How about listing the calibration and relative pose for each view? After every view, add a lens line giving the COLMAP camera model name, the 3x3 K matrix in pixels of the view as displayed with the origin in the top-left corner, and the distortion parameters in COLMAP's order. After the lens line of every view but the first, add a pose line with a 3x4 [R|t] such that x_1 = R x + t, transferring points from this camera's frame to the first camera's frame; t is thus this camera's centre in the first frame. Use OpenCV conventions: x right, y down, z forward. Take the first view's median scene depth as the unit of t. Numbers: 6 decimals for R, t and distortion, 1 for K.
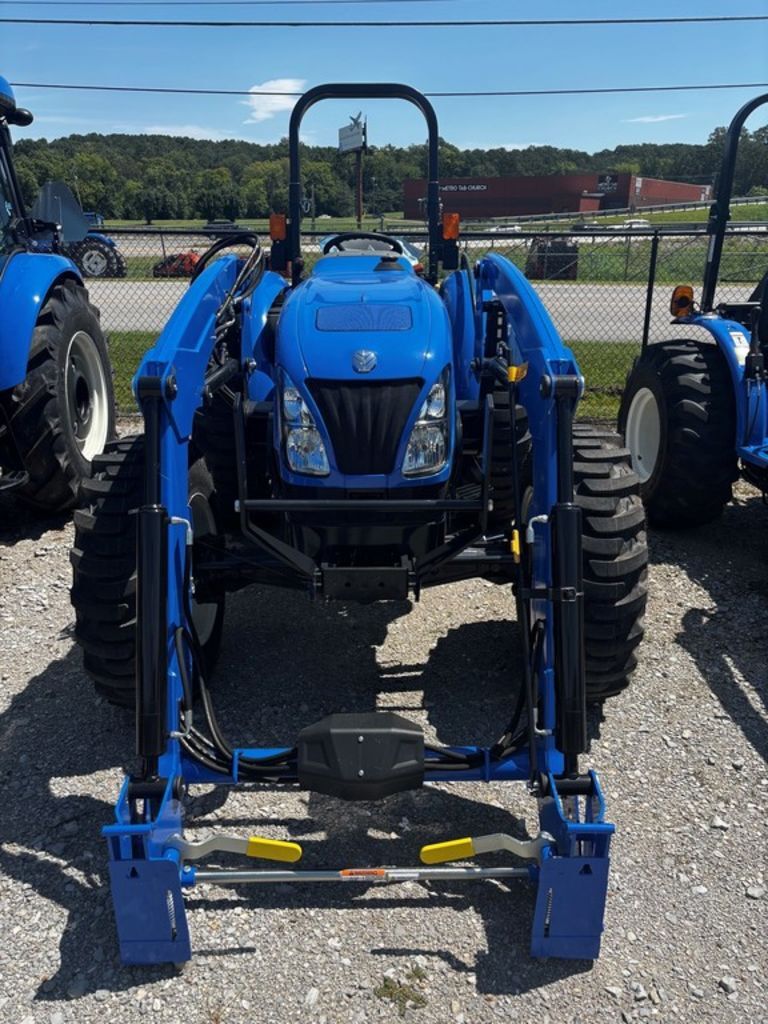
lens RADIAL K [[763.1, 0, 384.0], [0, 763.1, 512.0], [0, 0, 1]] dist [0.017487, -0.001701]
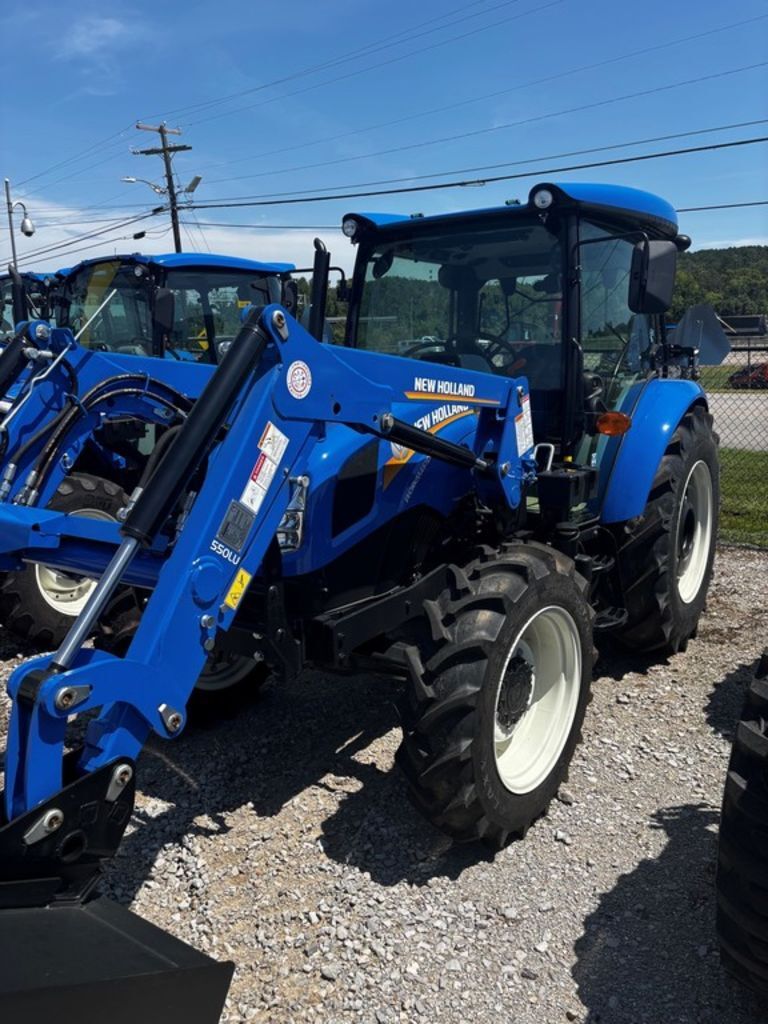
lens RADIAL K [[763.1, 0, 384.0], [0, 763.1, 512.0], [0, 0, 1]] dist [0.017487, -0.001701]
pose [[0.774241, 0.113382, -0.622651, -0.113788], [-0.194244, 0.978910, -0.063279, -0.045705], [0.602345, 0.169940, 0.779937, 0.073967]]
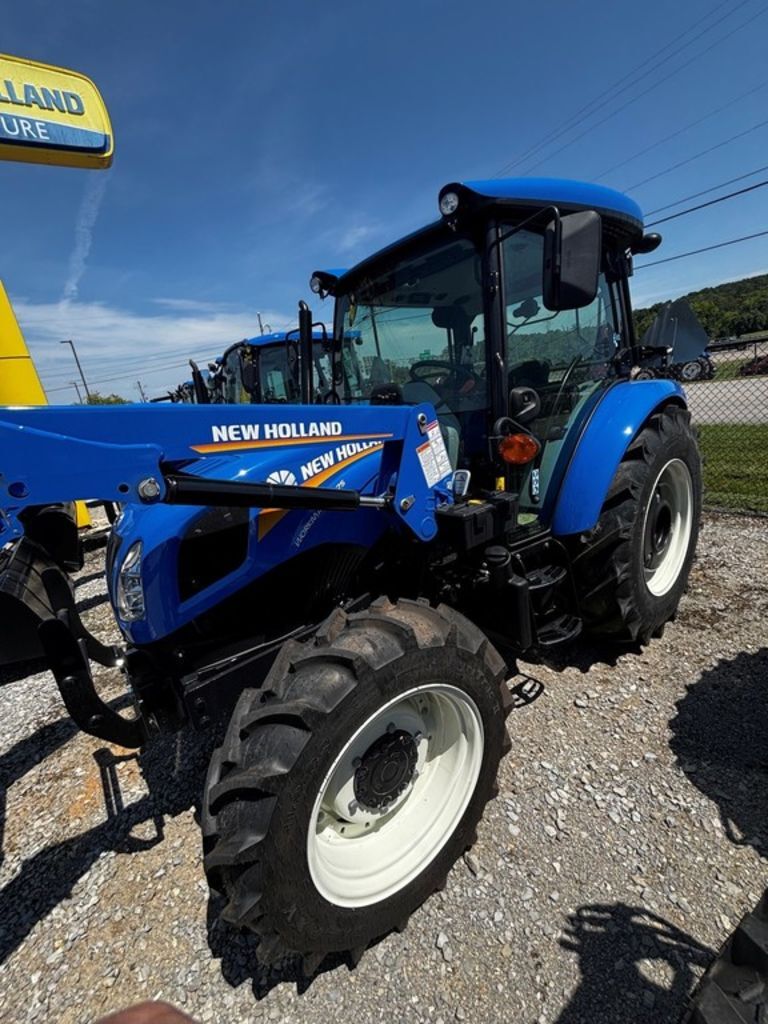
lens RADIAL K [[408.9, 0, 387.0], [0, 408.9, 507.1], [0, 0, 1]] dist [0.001097, 0.000582]
pose [[0.569218, 0.137791, -0.810558, -0.185121], [-0.146275, 0.987101, 0.065081, -0.160692], [0.809070, 0.081520, 0.582031, 0.436822]]
